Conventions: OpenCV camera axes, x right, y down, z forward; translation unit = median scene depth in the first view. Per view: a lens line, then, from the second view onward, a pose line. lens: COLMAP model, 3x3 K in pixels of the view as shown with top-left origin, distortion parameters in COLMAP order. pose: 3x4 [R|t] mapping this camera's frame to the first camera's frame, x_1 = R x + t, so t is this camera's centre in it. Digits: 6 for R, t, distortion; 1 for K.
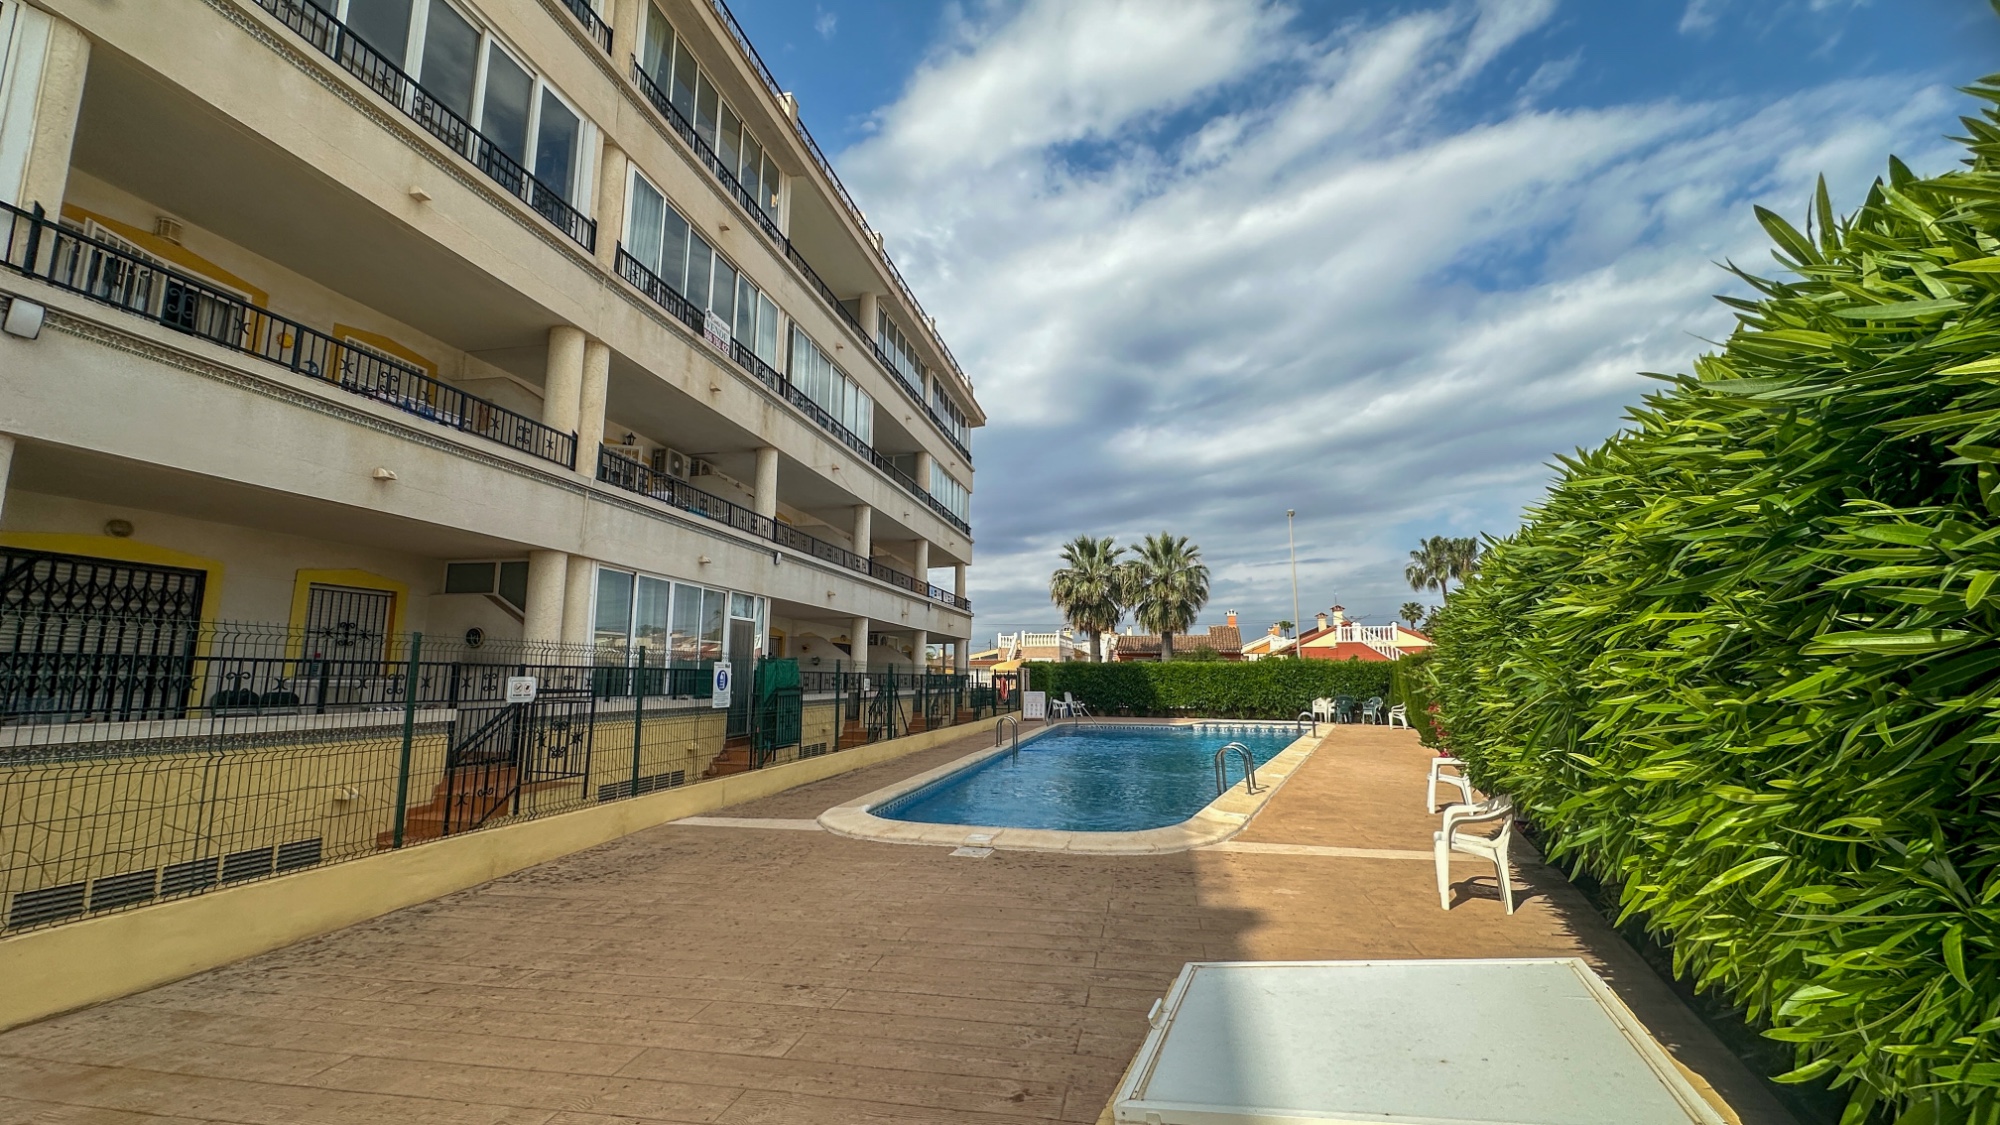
lens RADIAL K [[786.3, 0, 1012.1], [0, 786.3, 560.9], [0, 0, 1]] dist [0.001060, -0.000286]
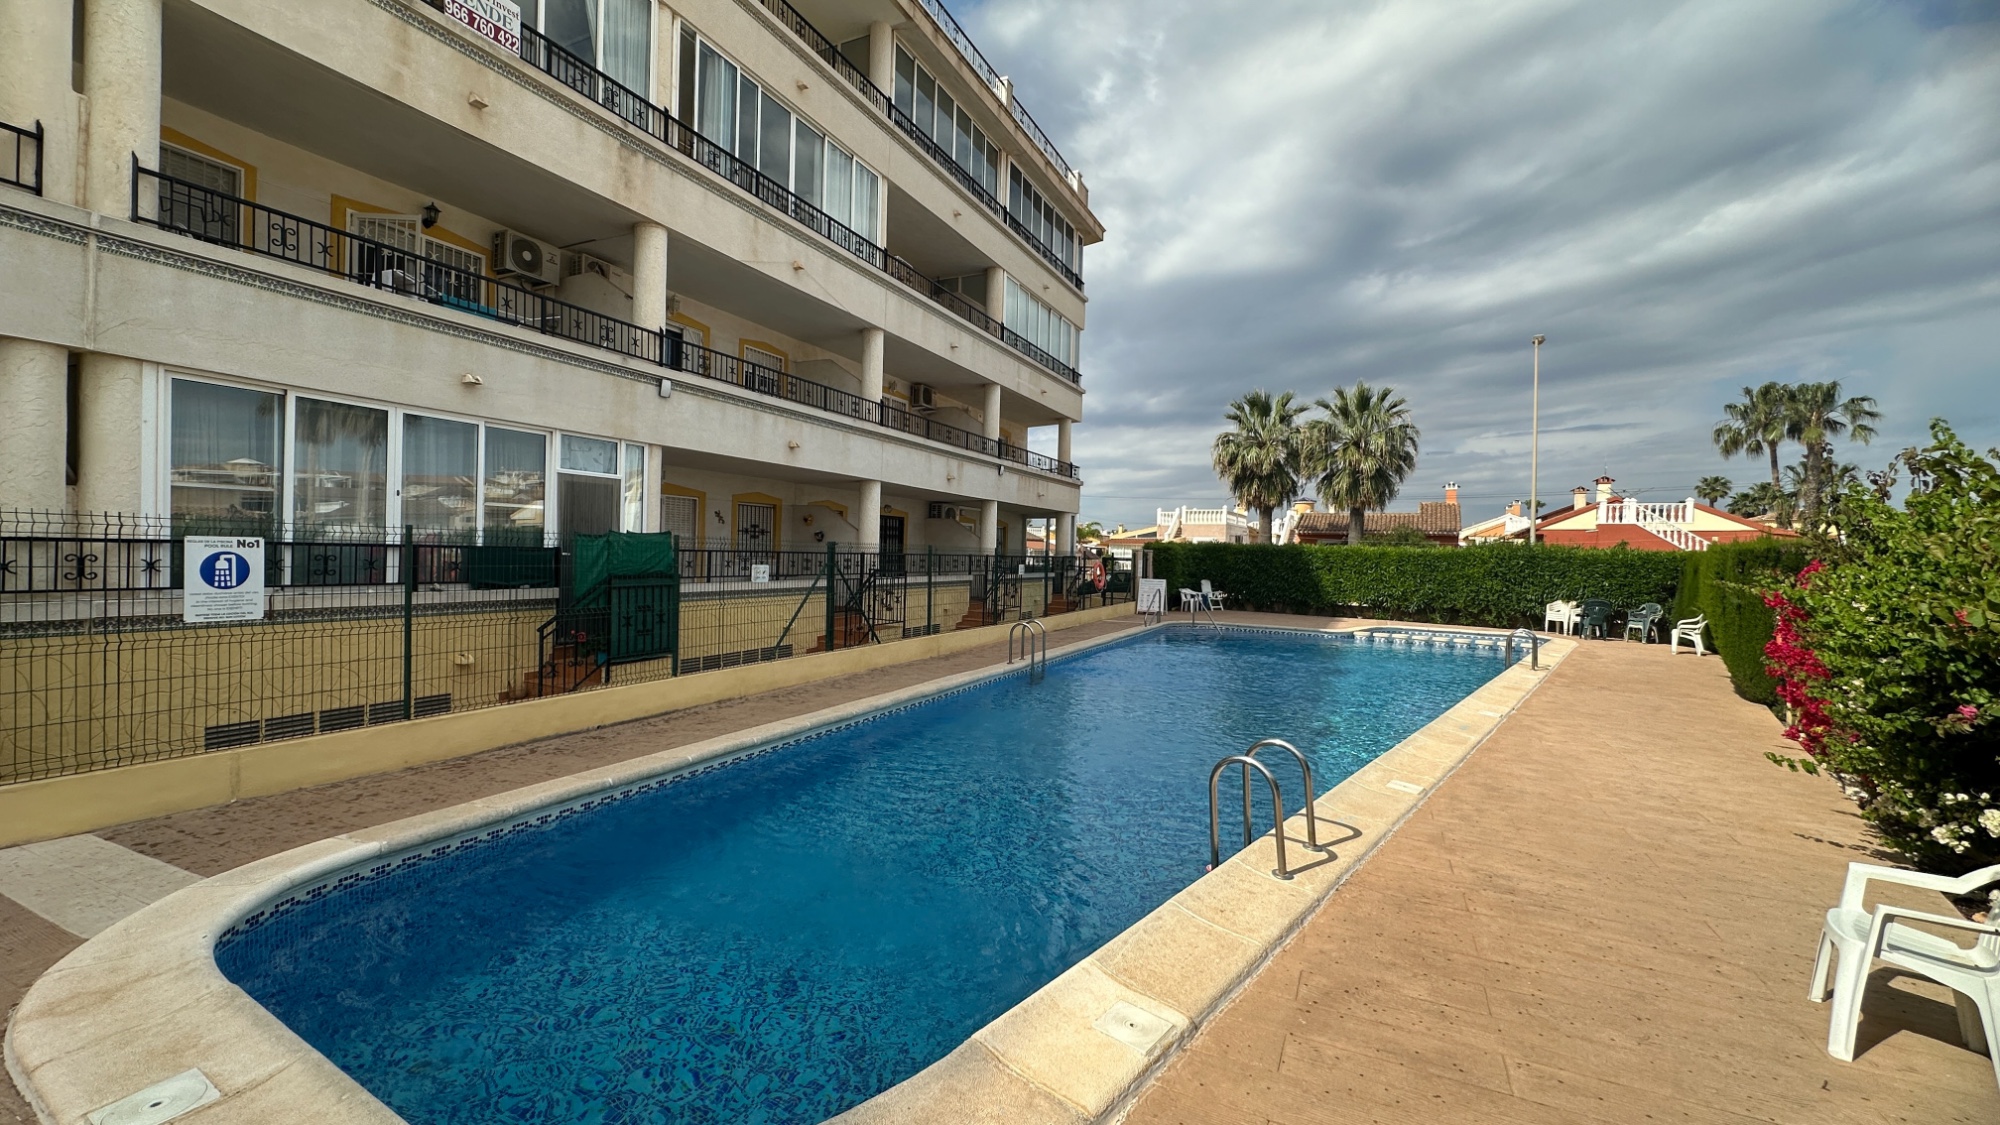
lens RADIAL K [[786.3, 0, 1012.1], [0, 786.3, 560.9], [0, 0, 1]] dist [0.001060, -0.000286]
pose [[0.967848, 0.025202, -0.250269, 0.084449], [0.013935, 0.988068, 0.153386, 0.021703], [0.251149, -0.151942, 0.955949, 0.189313]]
